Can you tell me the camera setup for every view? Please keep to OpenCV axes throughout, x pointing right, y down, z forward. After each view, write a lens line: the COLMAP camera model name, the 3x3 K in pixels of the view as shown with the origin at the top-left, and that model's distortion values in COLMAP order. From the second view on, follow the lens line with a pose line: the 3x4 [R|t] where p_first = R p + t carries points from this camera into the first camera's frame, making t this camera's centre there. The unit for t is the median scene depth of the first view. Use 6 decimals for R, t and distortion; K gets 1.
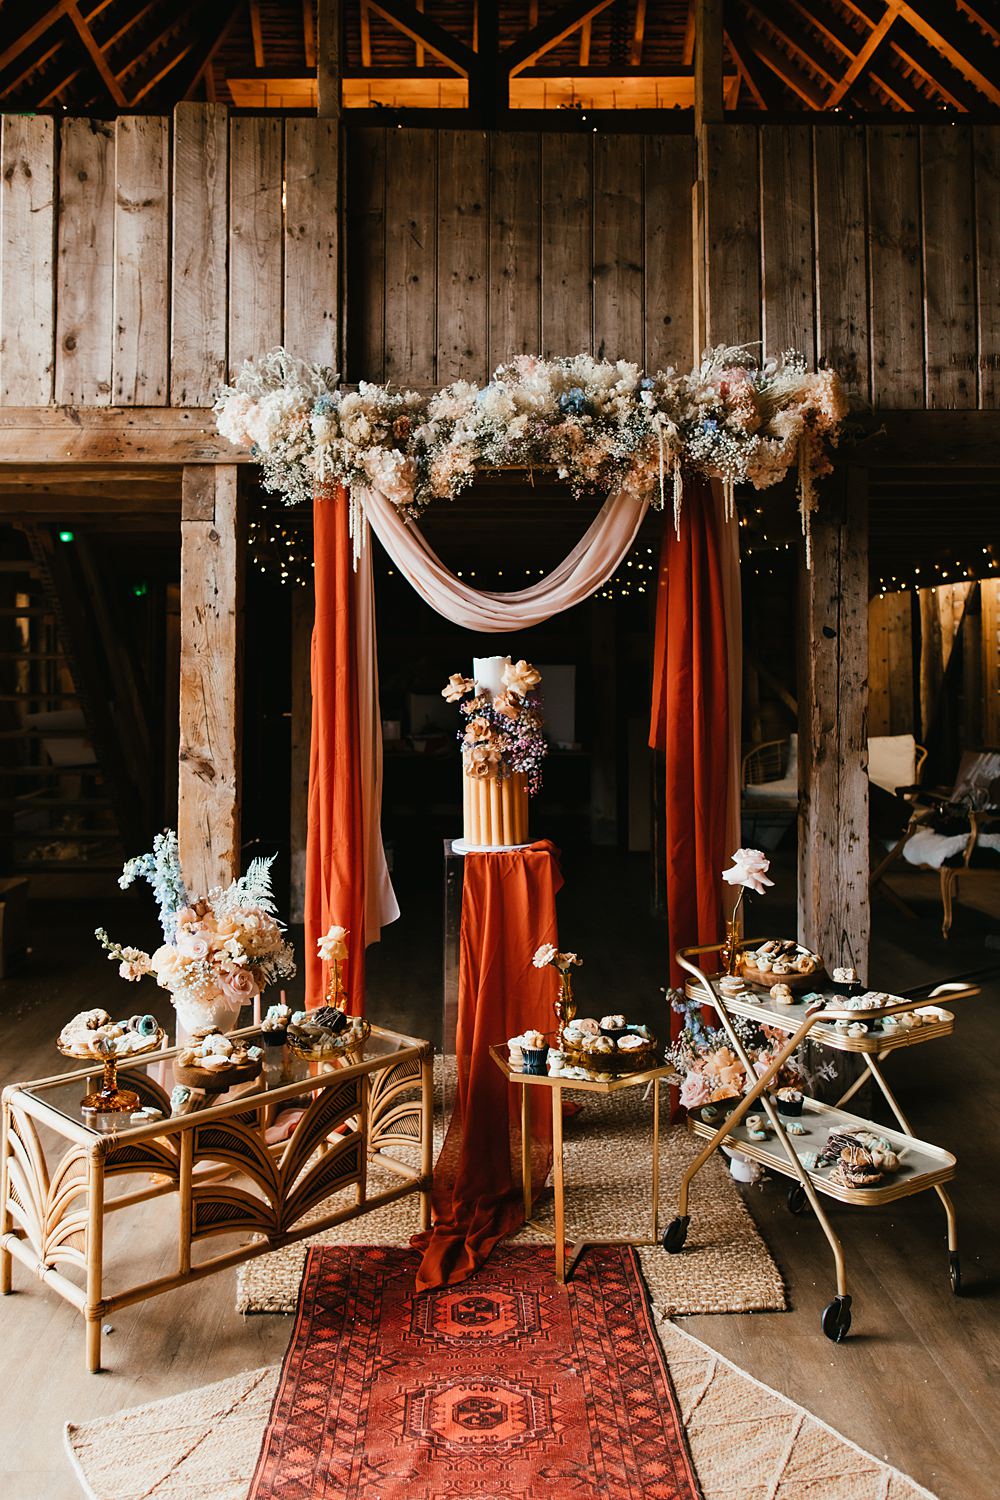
lens RADIAL K [[1248.0, 0, 454.9], [0, 1248.0, 614.6], [0, 0, 1]] dist [0.003170, 0.011390]
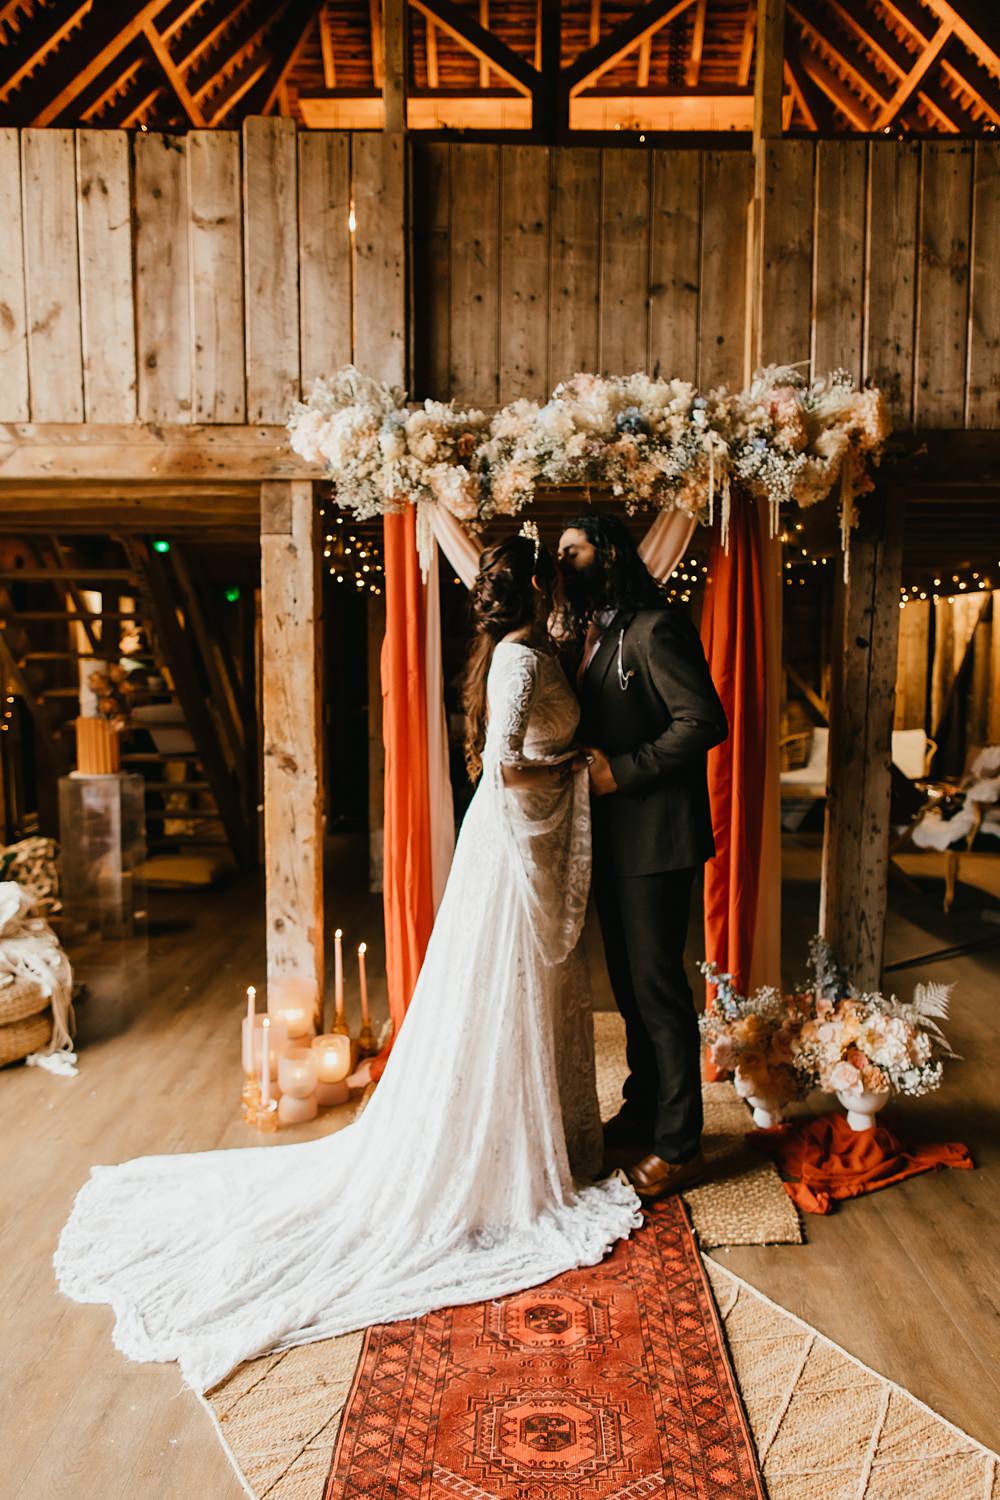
lens RADIAL K [[1100.4, 0, 499.2], [0, 1100.4, 765.9], [0, 0, 1]] dist [0.008043, -0.006276]
pose [[0.999901, 0.007036, -0.012223, -0.001198], [-0.005335, 0.990966, 0.134009, -0.005680], [0.013055, -0.133931, 0.990905, 0.037945]]
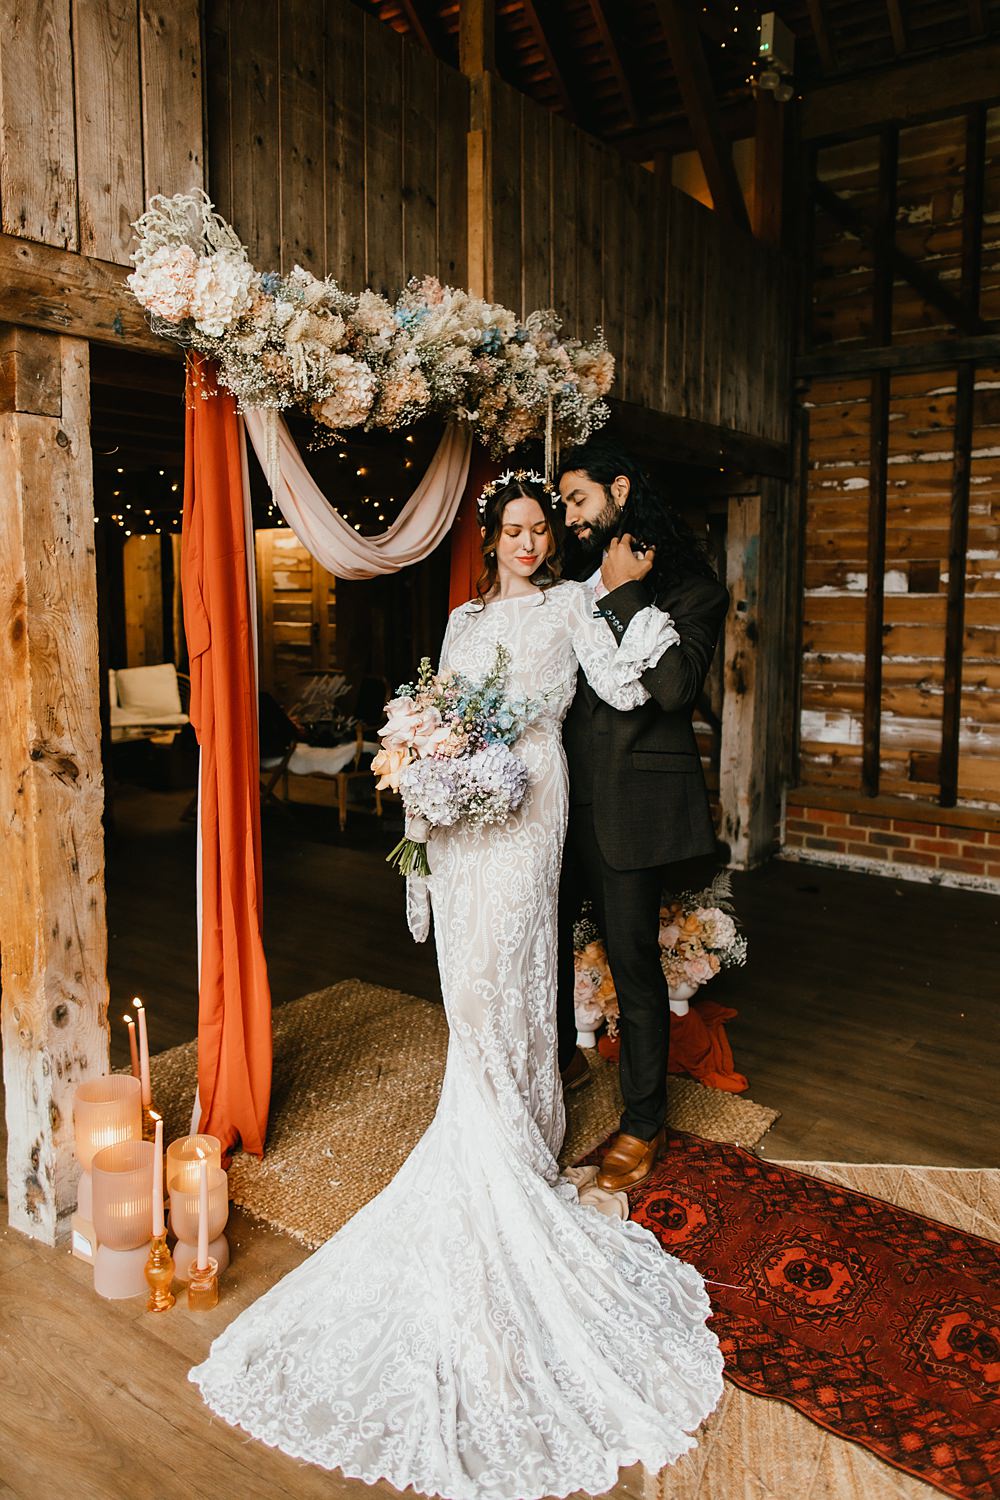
lens RADIAL K [[1100.4, 0, 517.8], [0, 1100.4, 703.4], [0, 0, 1]] dist [0.008043, -0.006276]
pose [[0.598900, -0.085672, 0.796228, -0.548806], [-0.025883, 0.991671, 0.126170, -0.000542], [-0.800406, -0.096172, 0.591694, 0.415090]]
